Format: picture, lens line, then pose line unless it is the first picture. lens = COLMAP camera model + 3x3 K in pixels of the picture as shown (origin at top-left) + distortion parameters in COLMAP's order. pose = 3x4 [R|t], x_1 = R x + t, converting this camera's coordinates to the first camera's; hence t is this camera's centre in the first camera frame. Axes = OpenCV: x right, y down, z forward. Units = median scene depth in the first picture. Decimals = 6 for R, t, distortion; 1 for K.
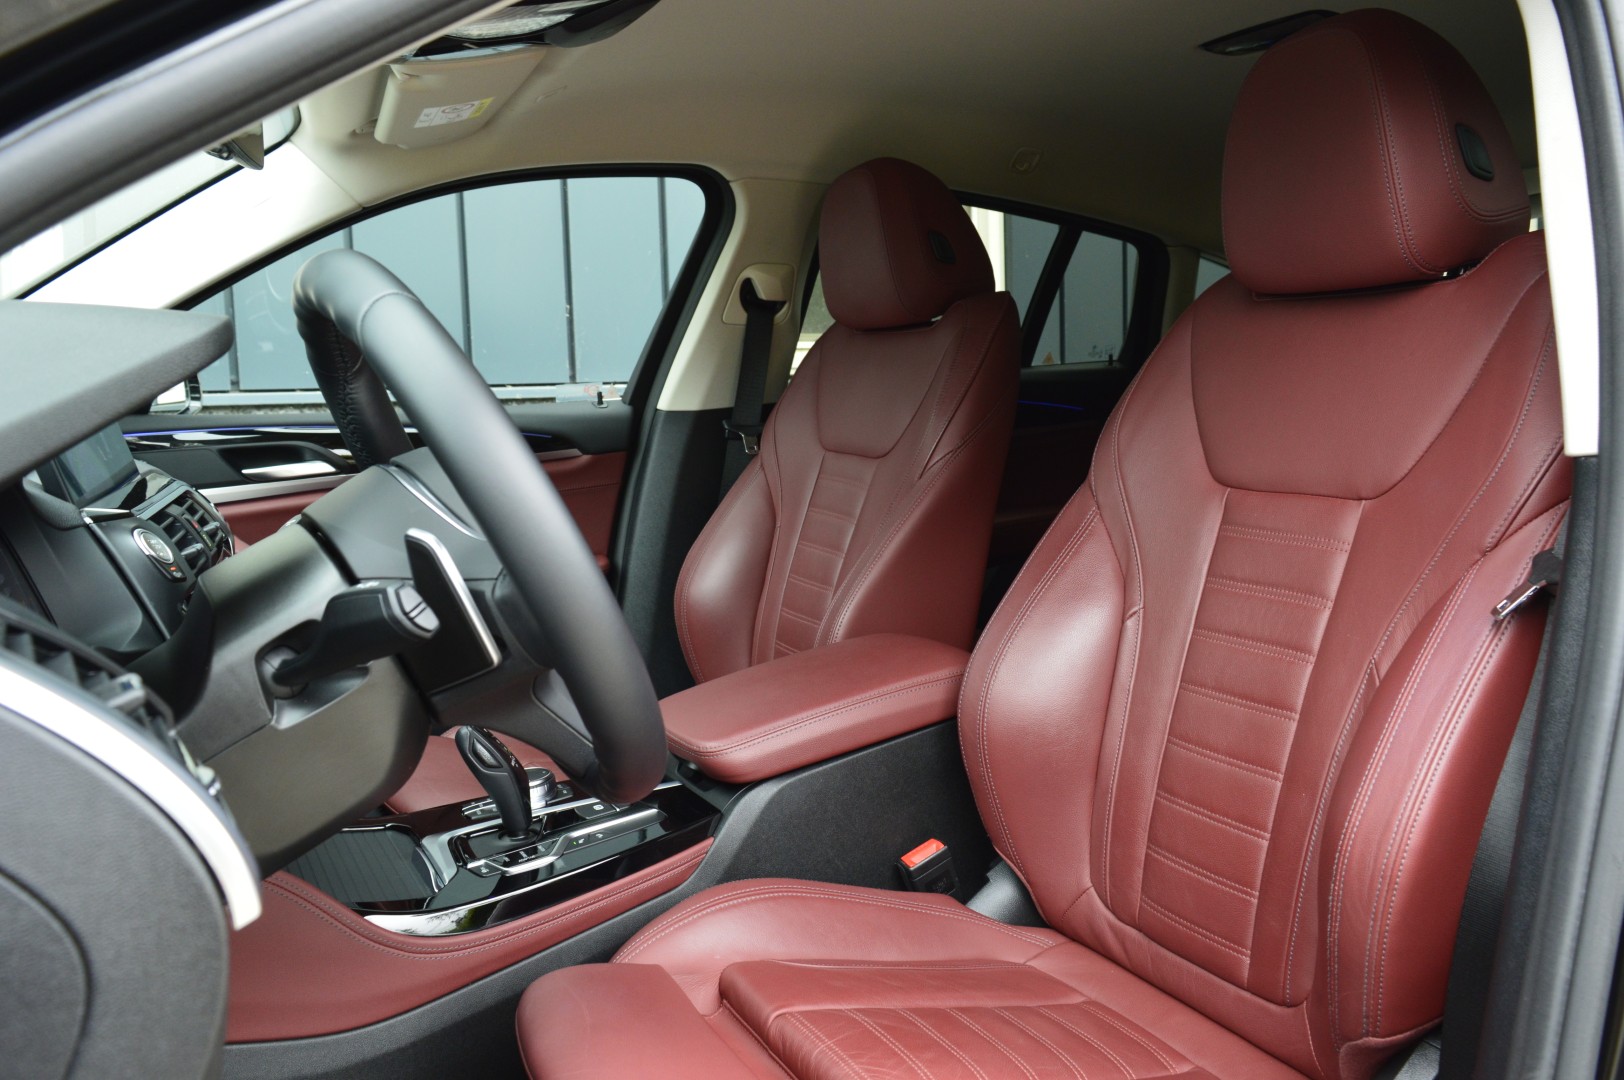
lens RADIAL K [[1264.1, 0, 812.9], [0, 1264.1, 539.6], [0, 0, 1]] dist [-0.014754, 0.005634]
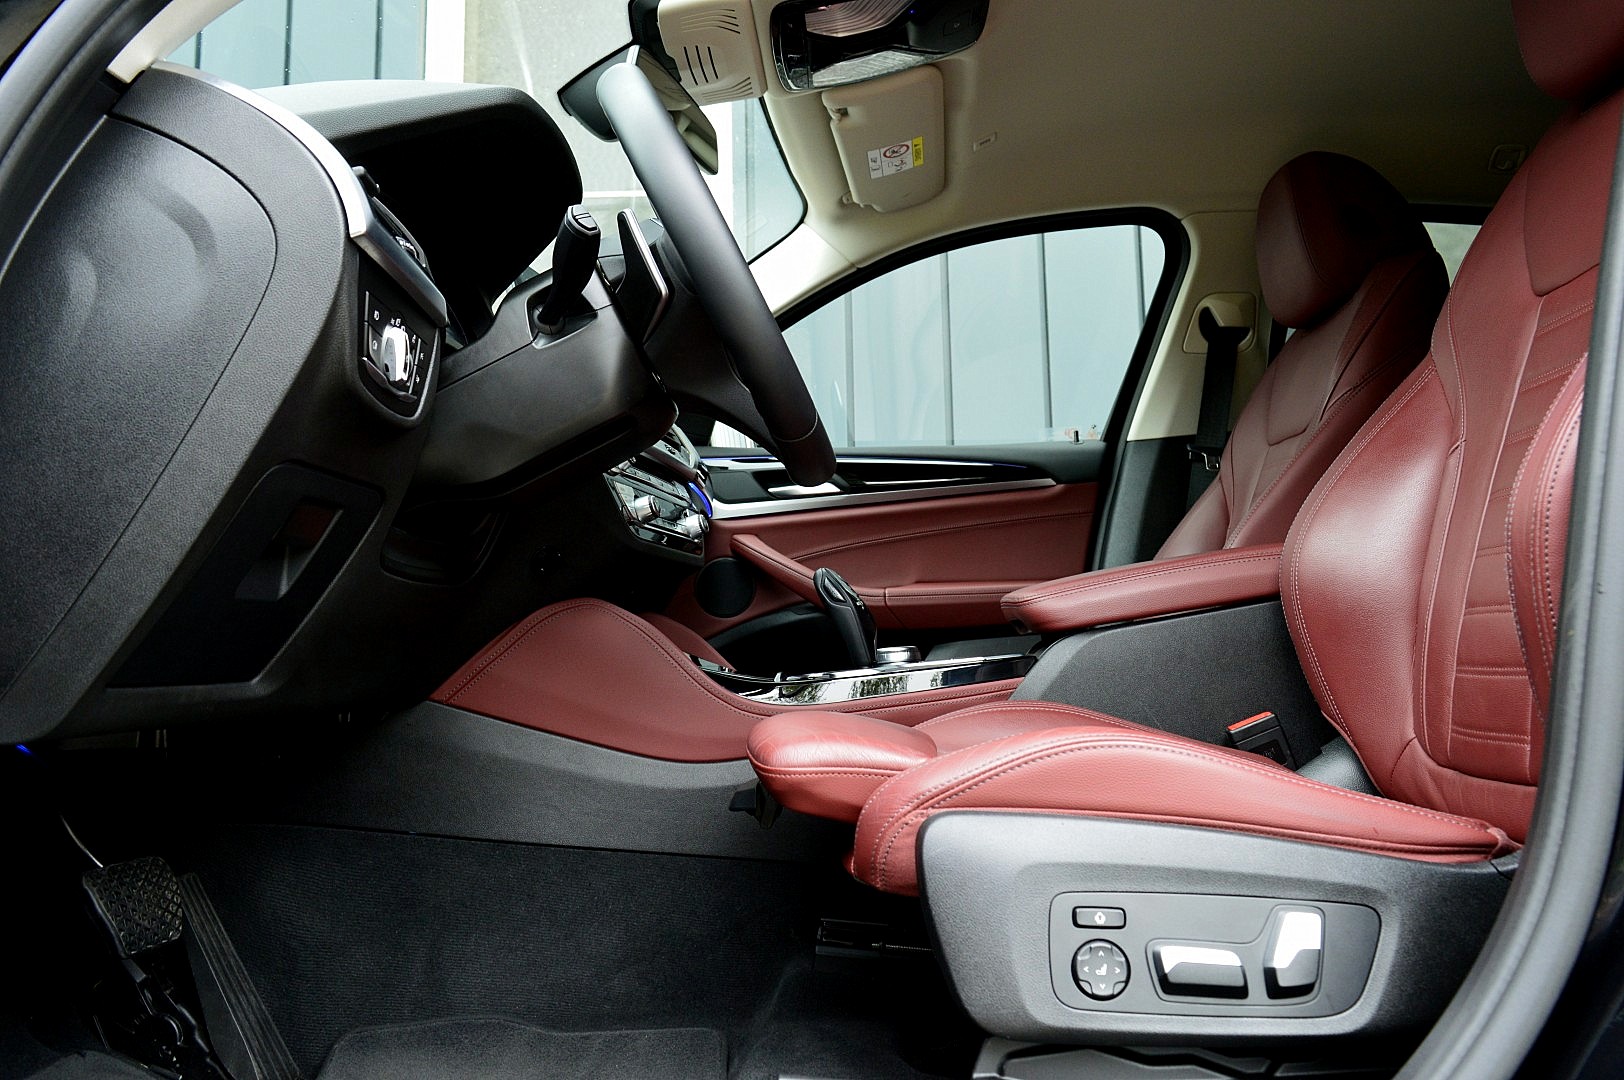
lens RADIAL K [[1264.1, 0, 817.1], [0, 1264.1, 543.1], [0, 0, 1]] dist [-0.014754, 0.005634]
pose [[0.857475, -0.049981, -0.512092, 0.201249], [-0.058850, 0.979212, -0.194113, 0.210955], [0.511149, 0.196584, 0.836709, -0.012500]]
